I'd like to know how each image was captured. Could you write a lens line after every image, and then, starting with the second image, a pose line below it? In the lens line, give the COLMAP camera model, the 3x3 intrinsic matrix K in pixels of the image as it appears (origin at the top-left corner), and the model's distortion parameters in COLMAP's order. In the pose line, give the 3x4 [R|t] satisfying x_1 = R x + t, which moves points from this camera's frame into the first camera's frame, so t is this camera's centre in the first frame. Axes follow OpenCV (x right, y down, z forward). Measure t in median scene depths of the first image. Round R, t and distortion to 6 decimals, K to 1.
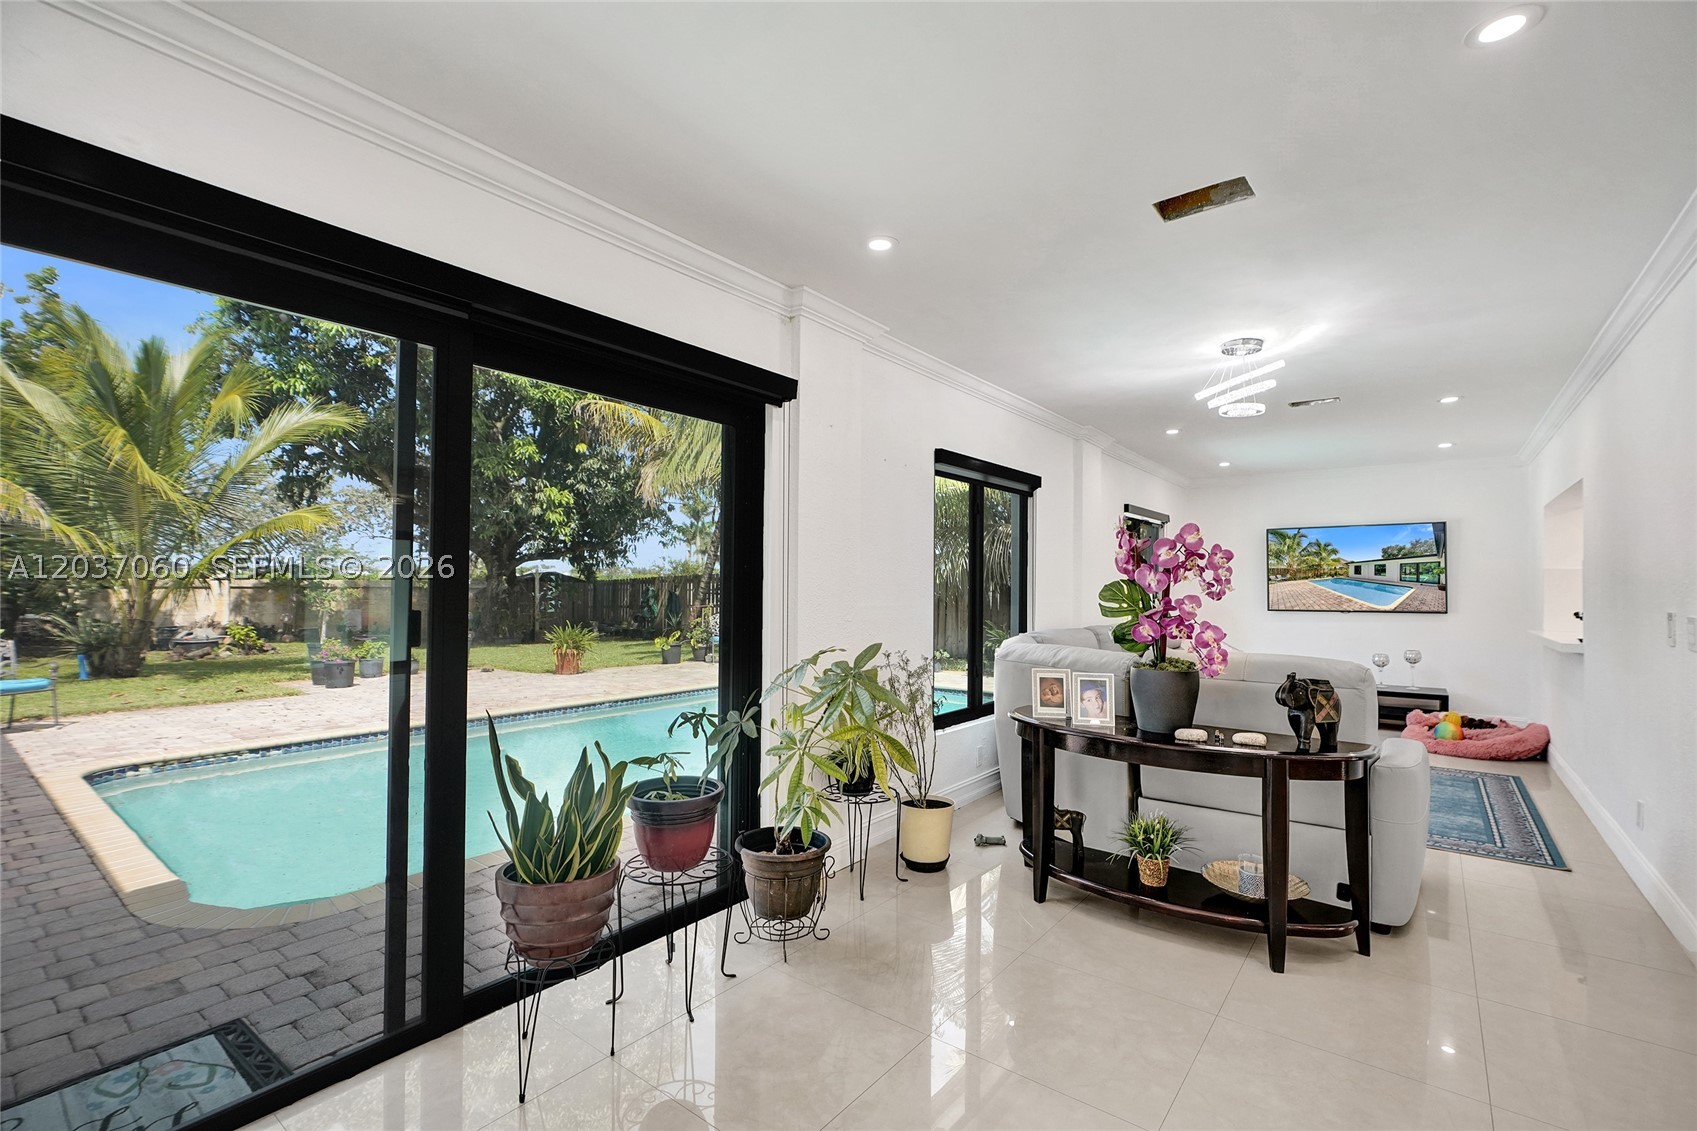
lens RADIAL K [[737.4, 0, 847.3], [0, 737.4, 573.1], [0, 0, 1]] dist [-0.043483, 0.000056]
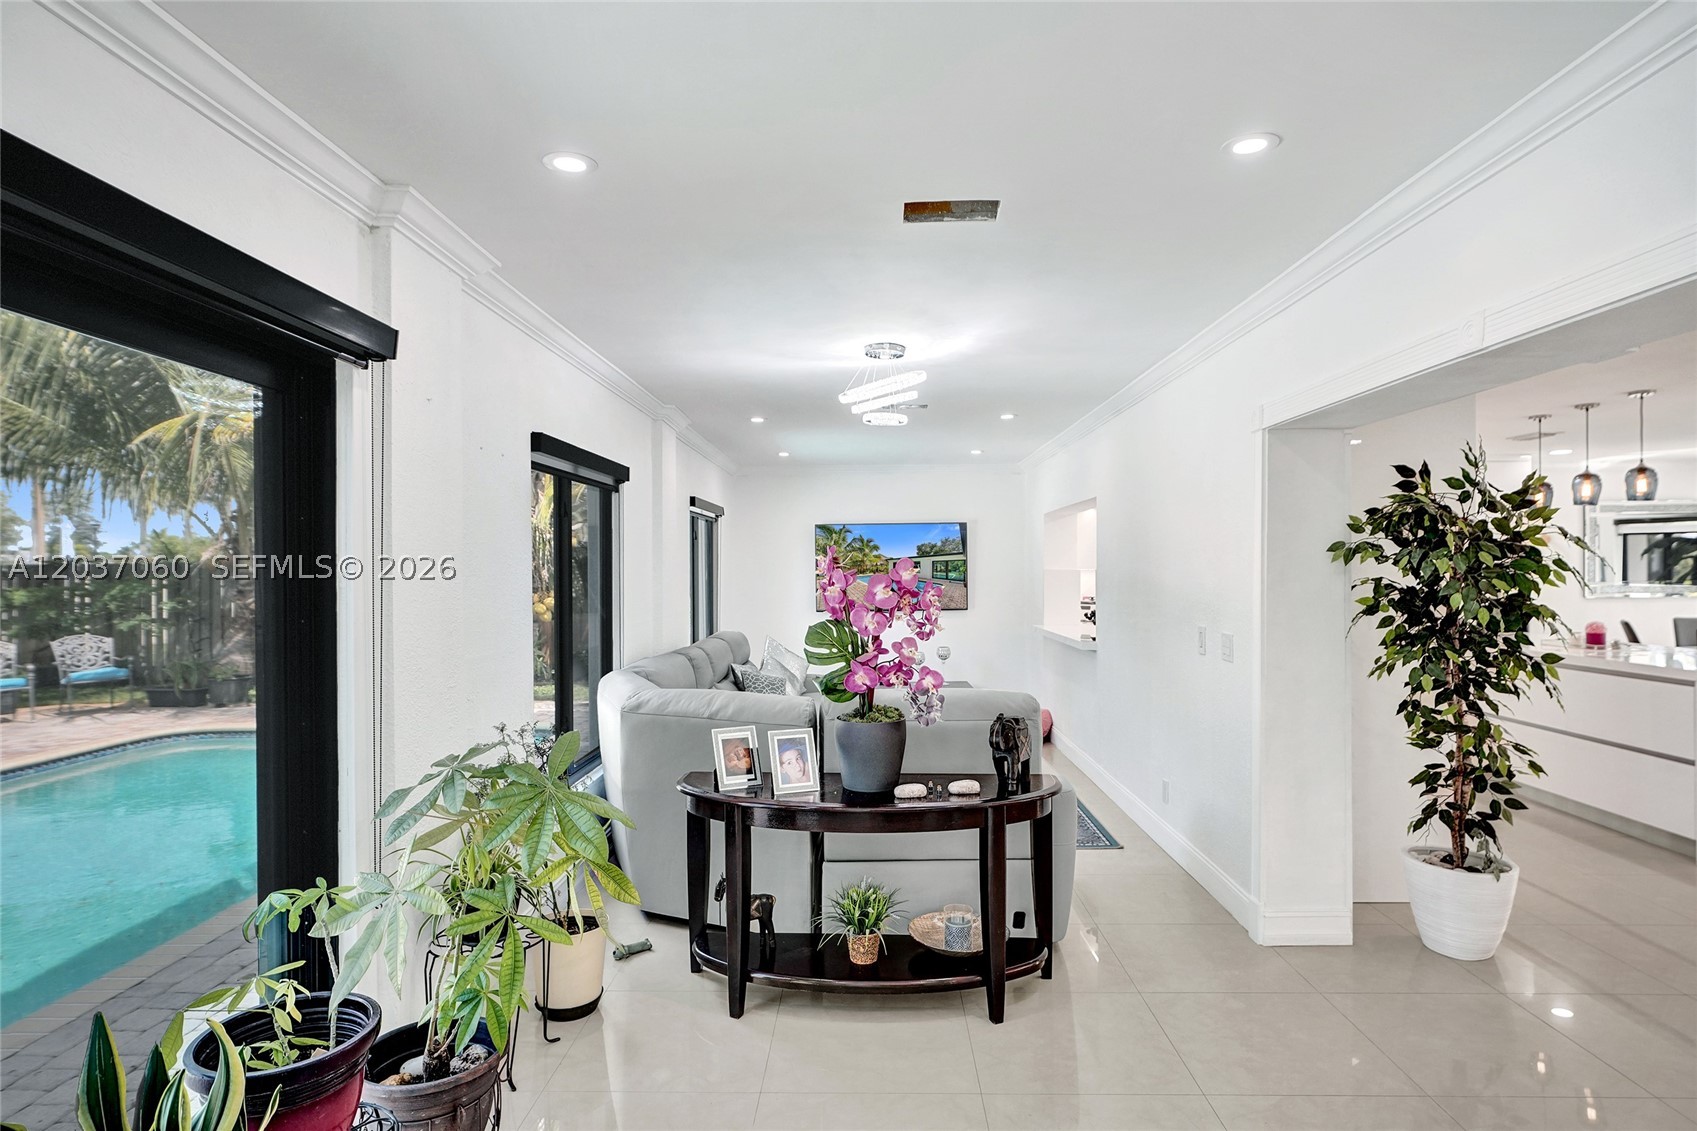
lens RADIAL K [[902.8, 0, 848.5], [0, 902.8, 565.5], [0, 0, 1]] dist [-0.018155, 0.001693]
pose [[0.796644, -0.011634, 0.604337, -0.227226], [0.001910, 0.999858, 0.016730, -0.066844], [-0.604446, -0.012174, 0.796553, 0.124898]]
